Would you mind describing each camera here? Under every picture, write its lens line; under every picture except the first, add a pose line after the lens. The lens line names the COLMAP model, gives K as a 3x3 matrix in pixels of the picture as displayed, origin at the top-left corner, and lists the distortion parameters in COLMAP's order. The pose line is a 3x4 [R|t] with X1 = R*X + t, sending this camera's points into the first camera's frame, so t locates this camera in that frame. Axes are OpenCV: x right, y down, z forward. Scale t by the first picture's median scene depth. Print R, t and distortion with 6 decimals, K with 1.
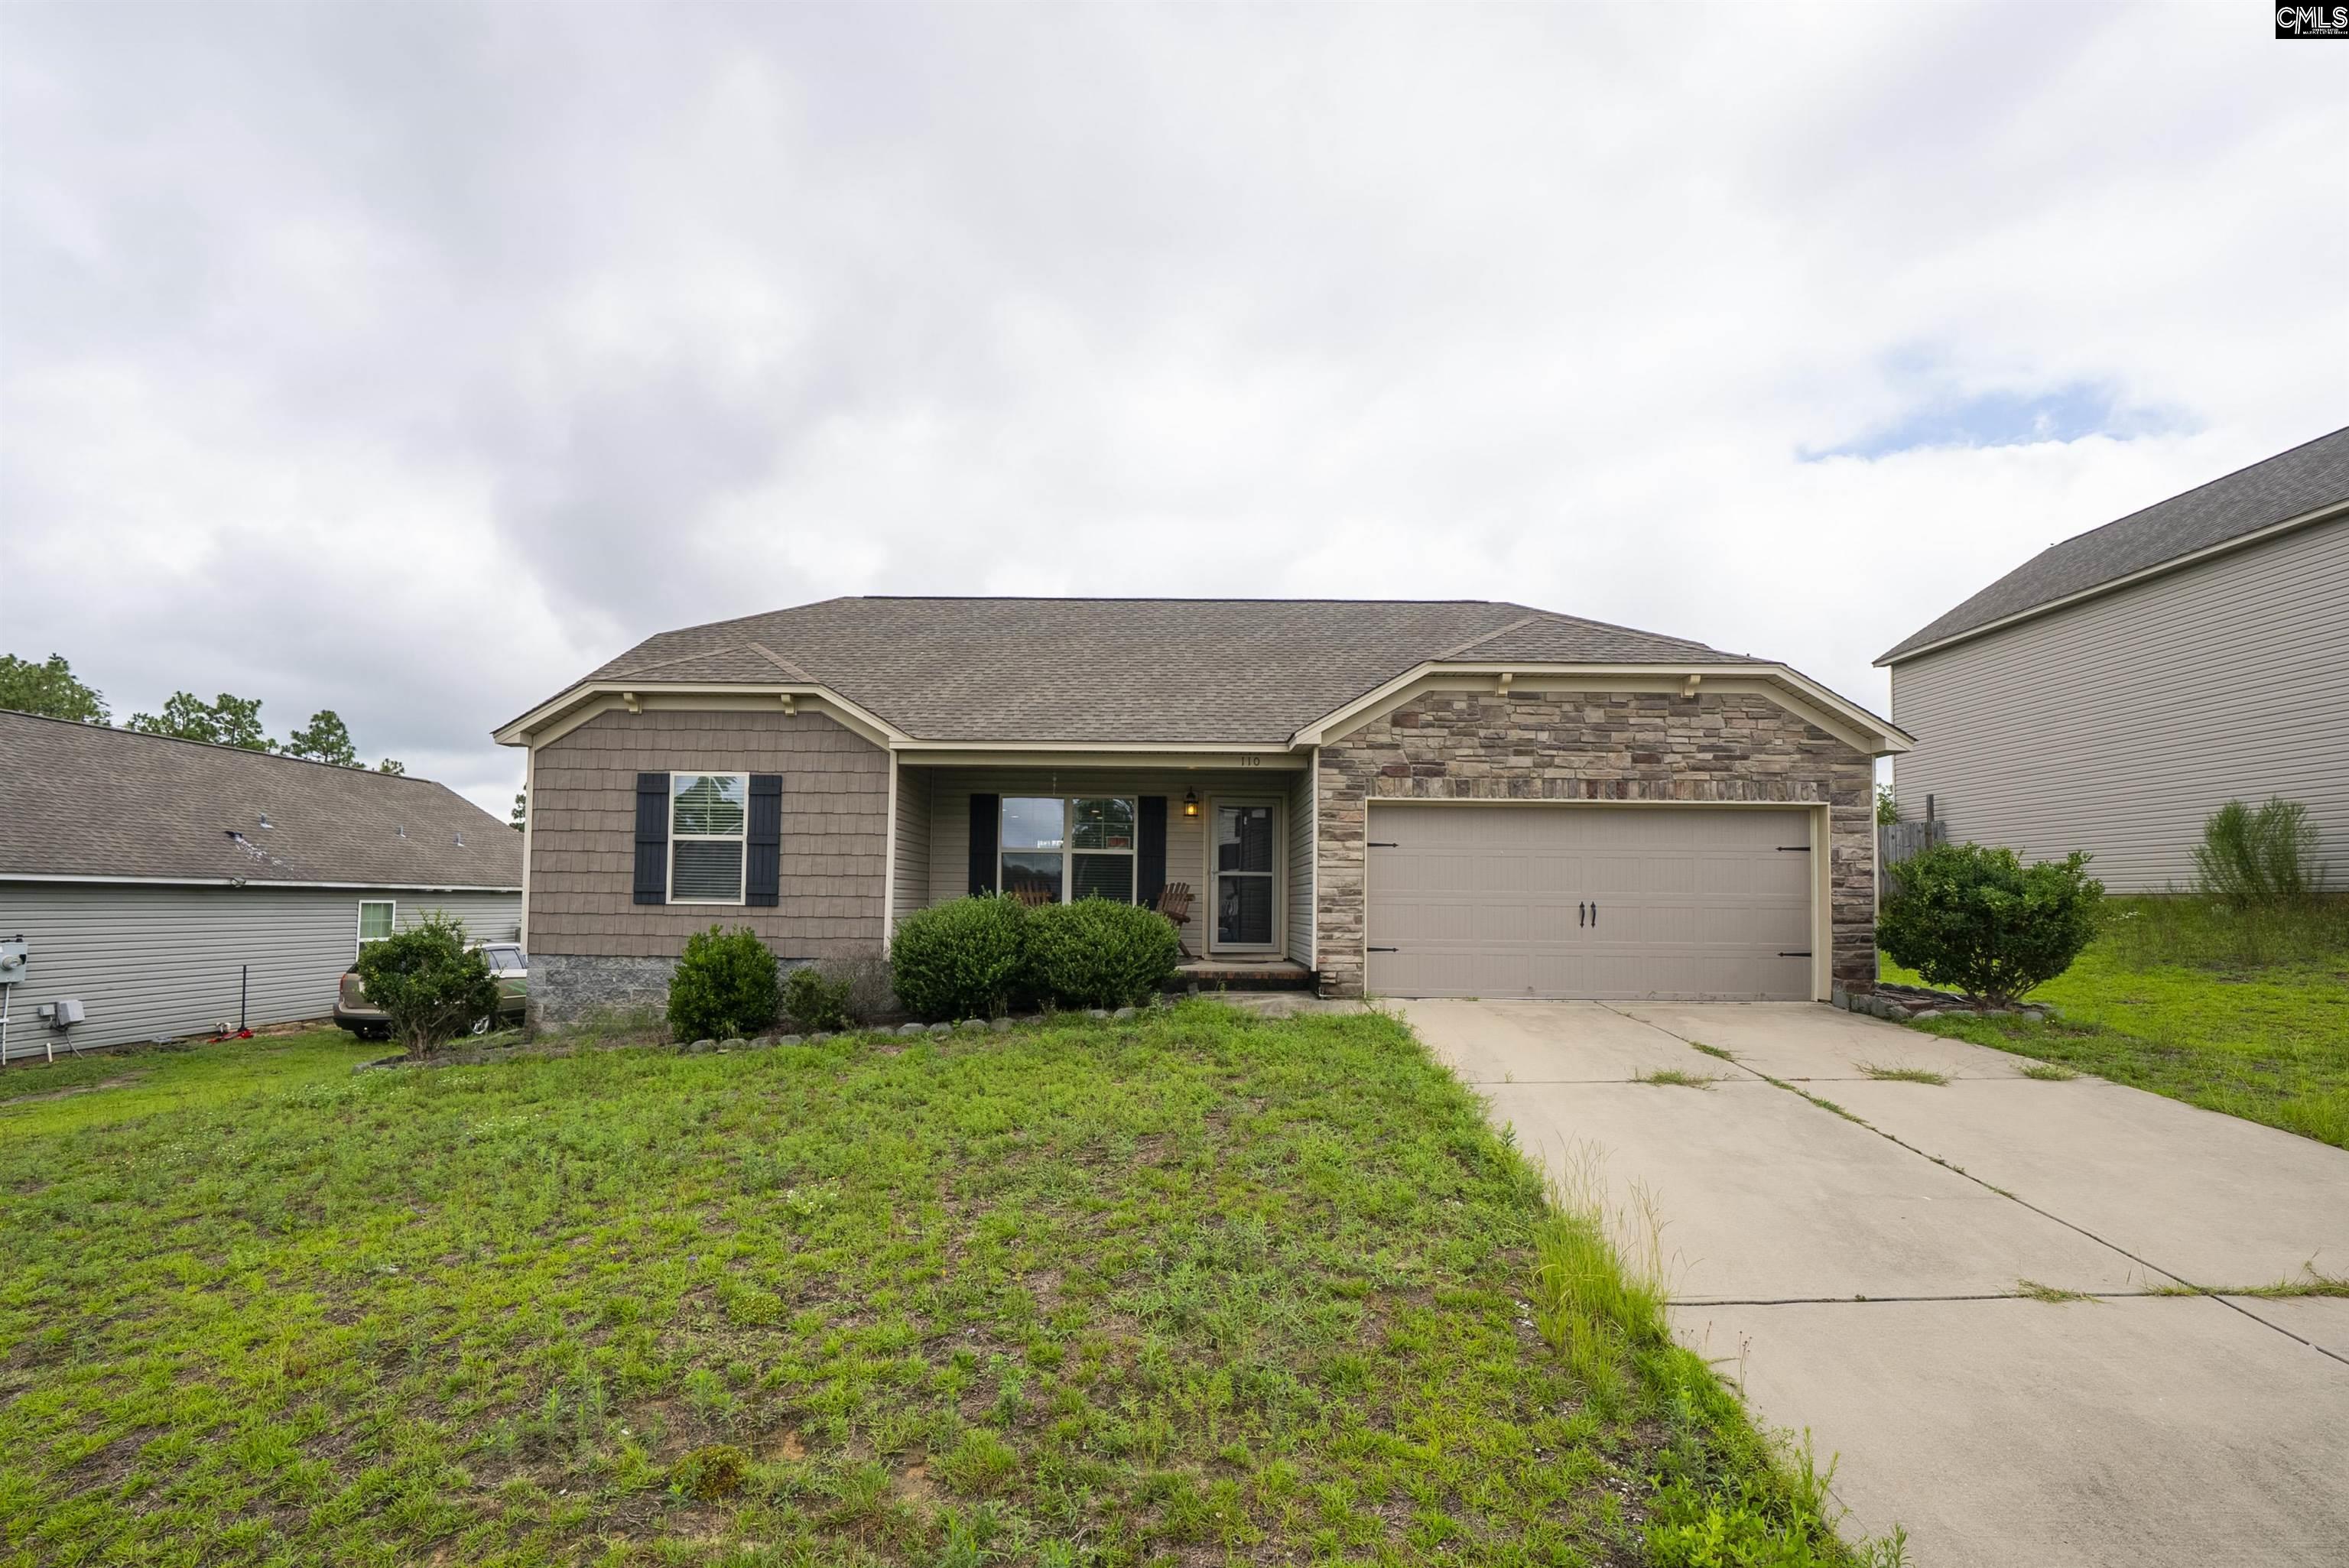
lens RADIAL K [[1026.6, 0, 1178.9], [0, 1026.6, 826.3], [0, 0, 1]] dist [-0.009652, -0.000063]
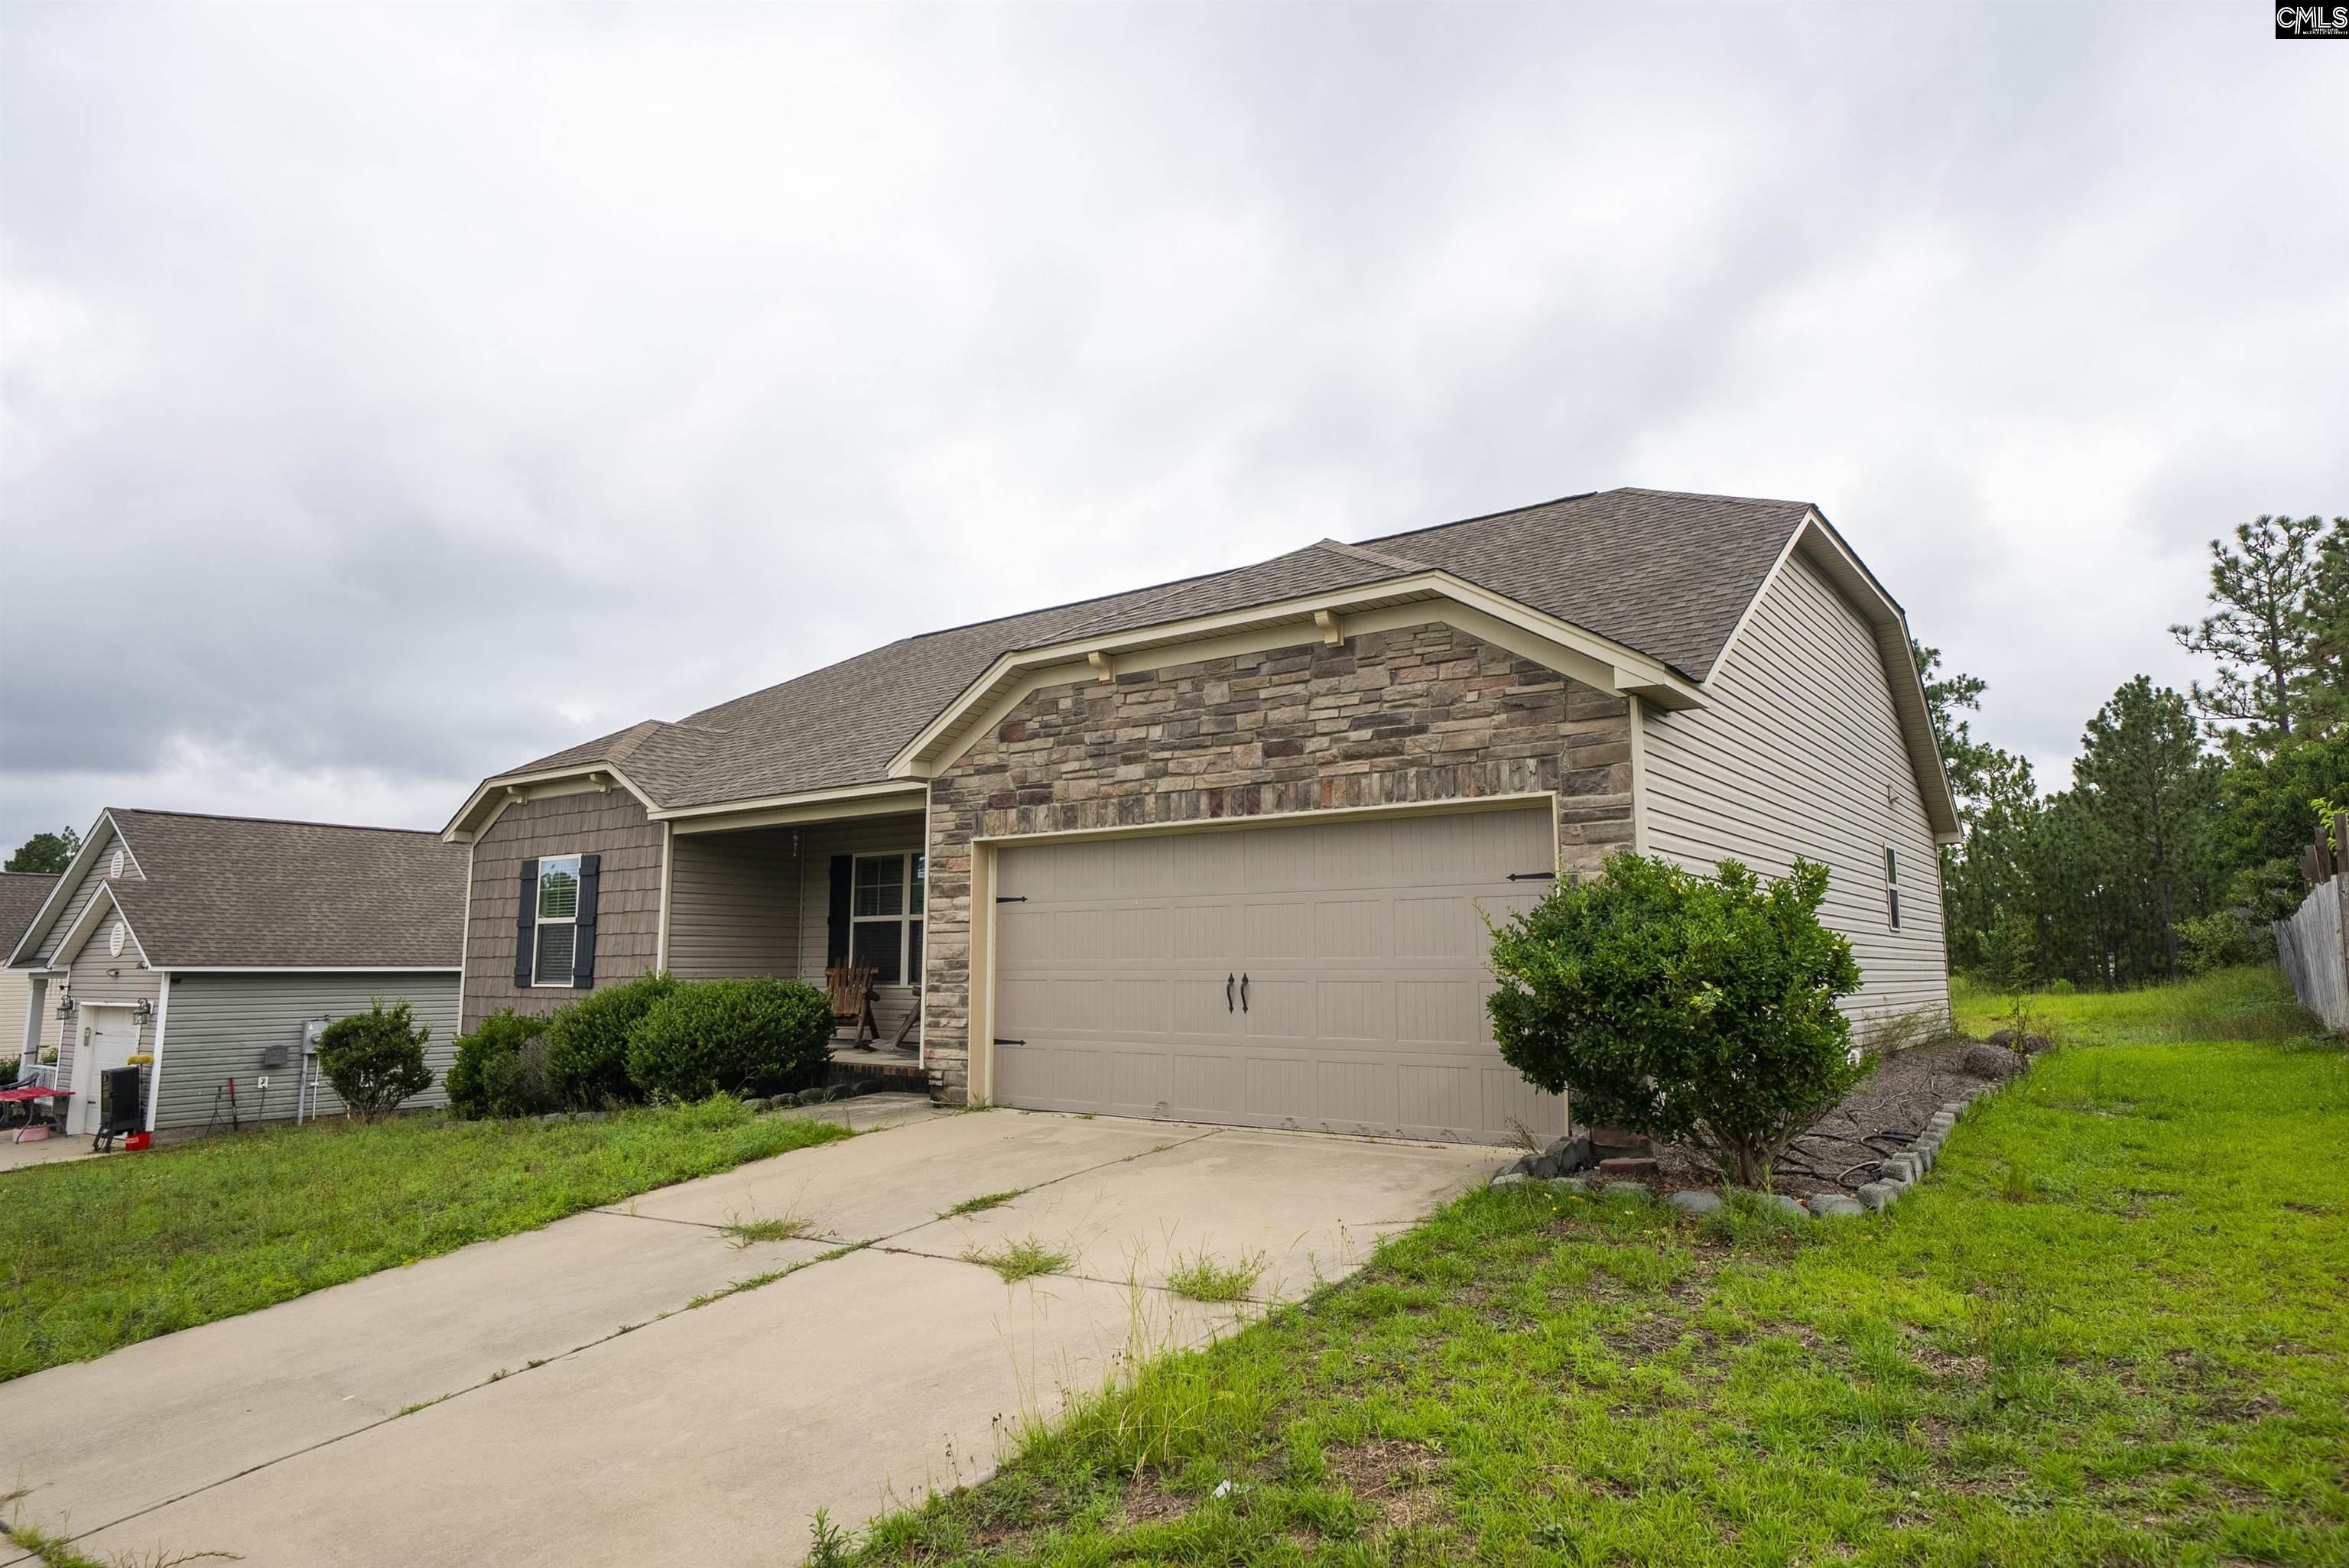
lens RADIAL K [[1443.4, 0, 1171.8], [0, 1443.4, 715.8], [0, 0, 1]] dist [0.006548, 0.000570]
pose [[0.791677, -0.119529, -0.599132, 0.949587], [0.055485, 0.990688, -0.124330, 0.022903], [0.608415, 0.065186, 0.790938, 0.232778]]
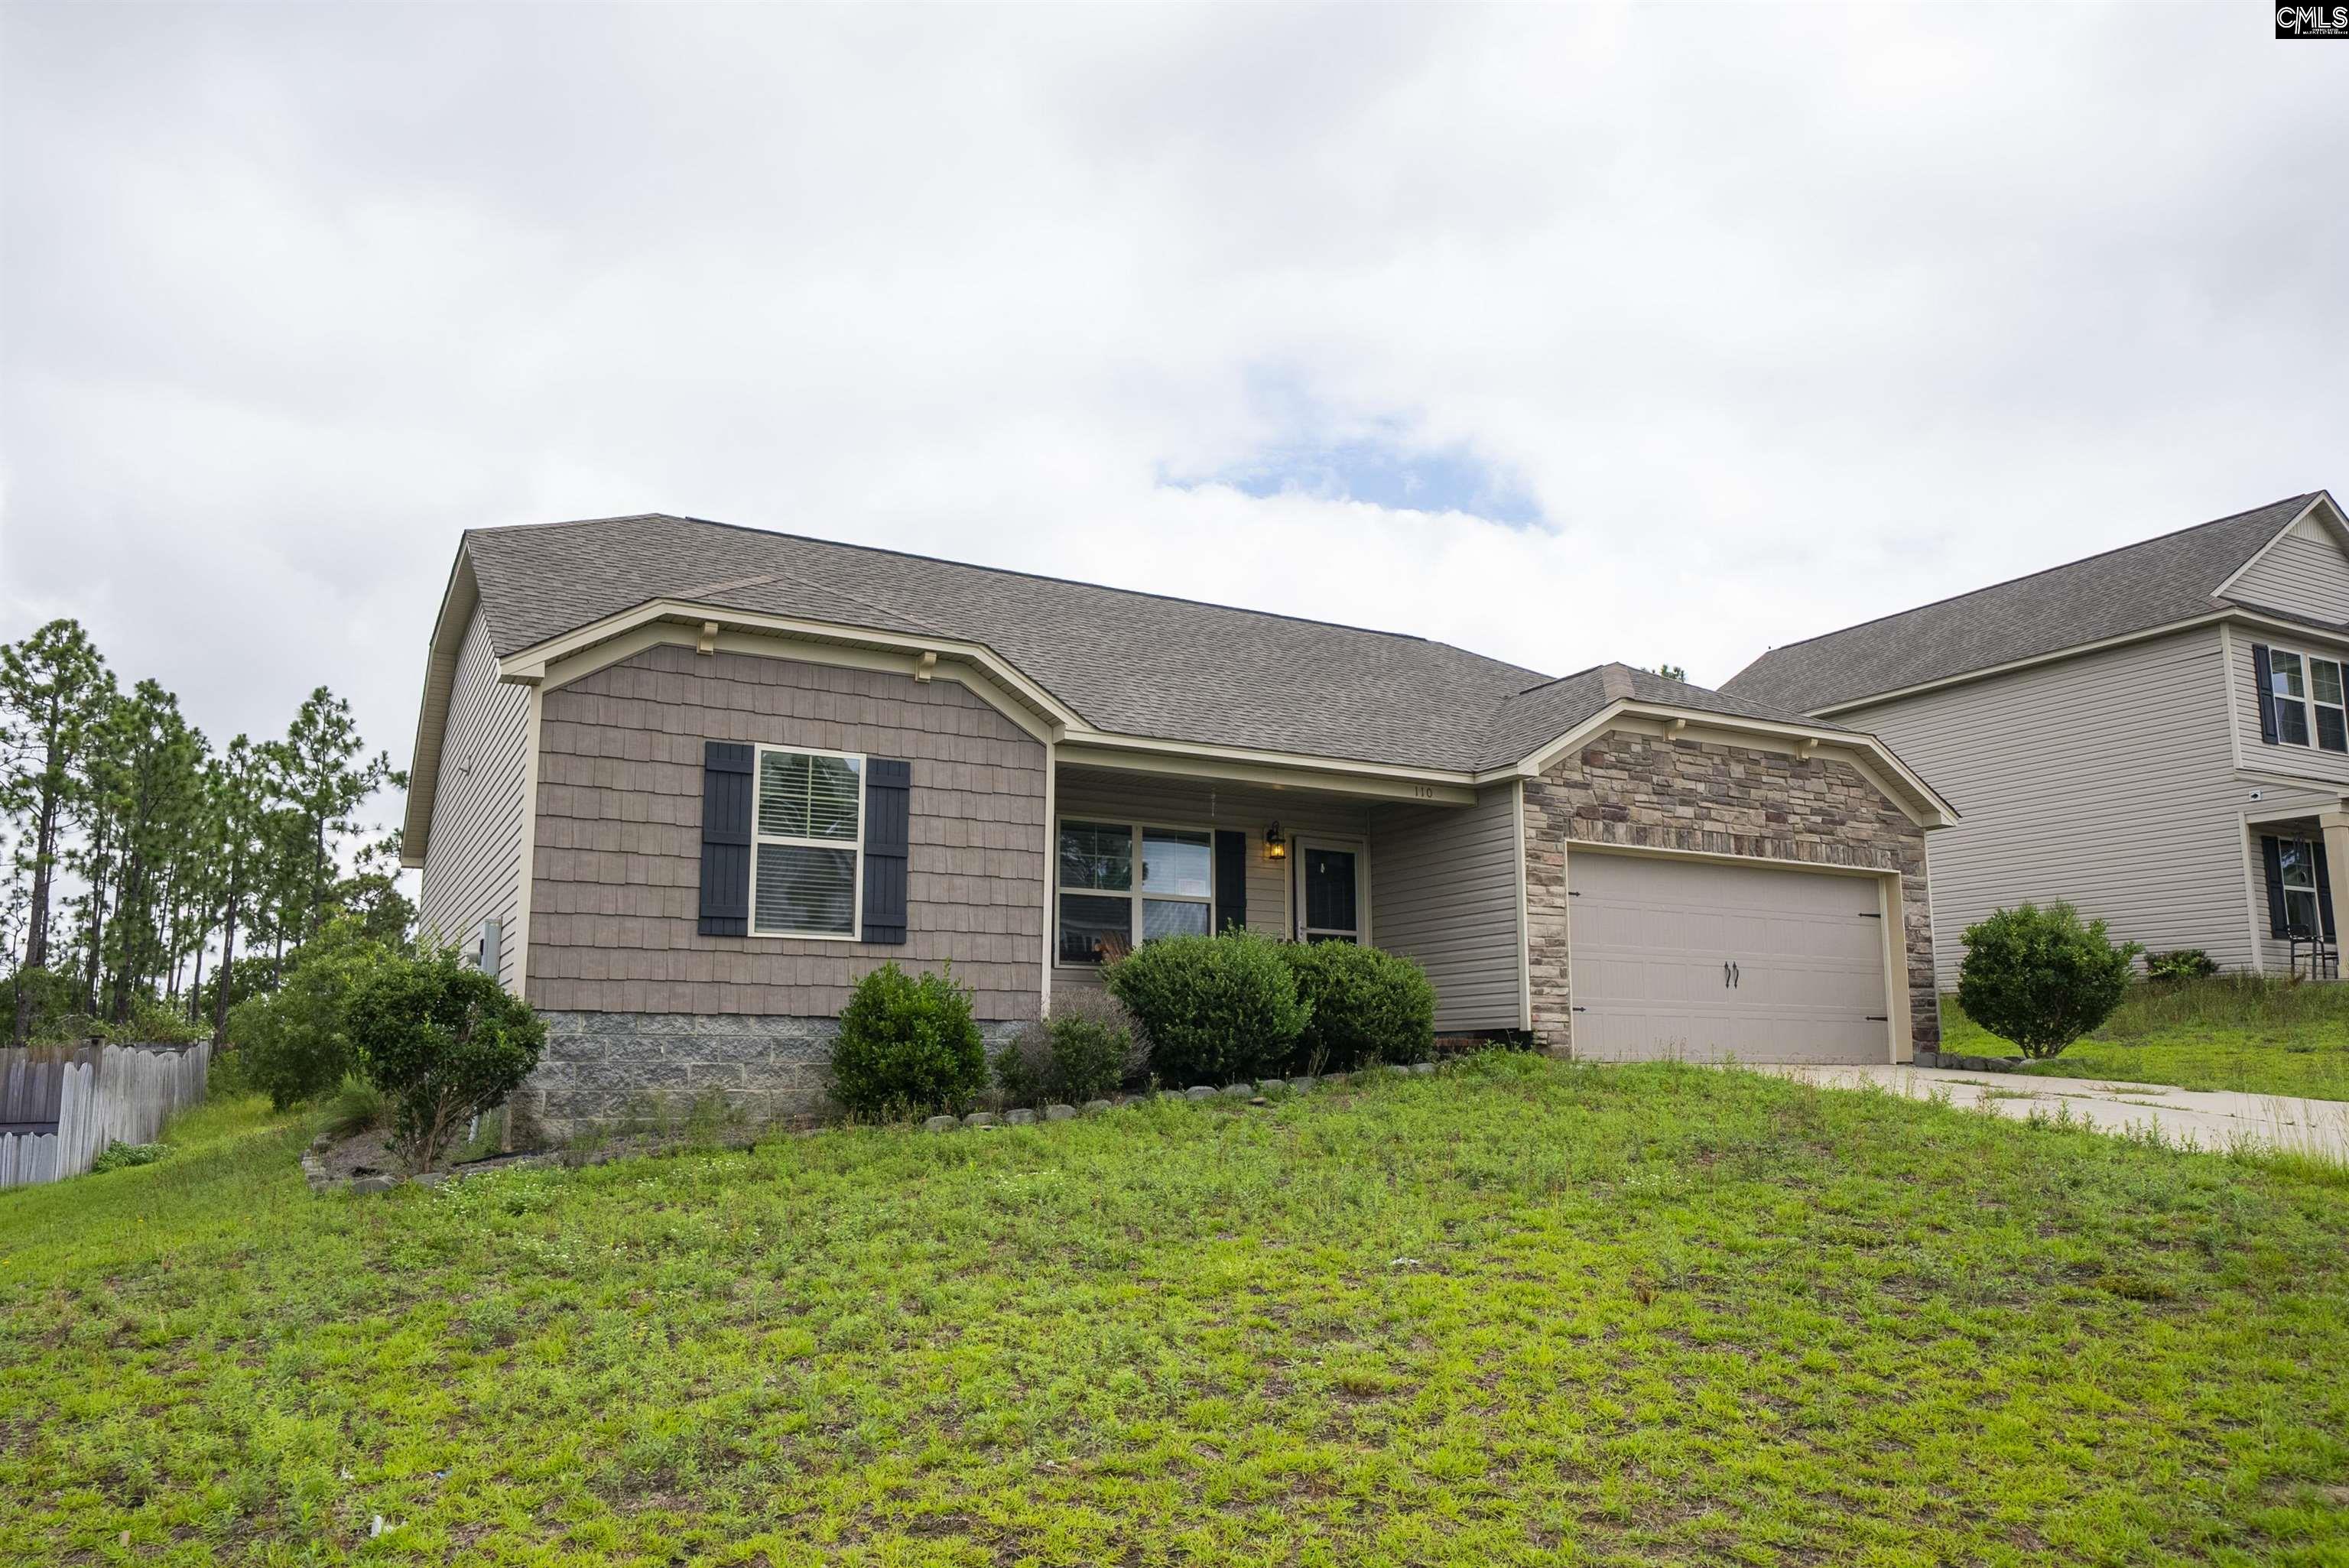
lens RADIAL K [[1565.9, 0, 1174.5], [0, 1565.9, 784.0], [0, 0, 1]] dist [0.023312, 0.000465]
pose [[0.874163, 0.077427, 0.479420, -0.788691], [-0.024580, 0.992997, -0.115552, 0.092168], [-0.485009, 0.089227, 0.869945, -0.048044]]
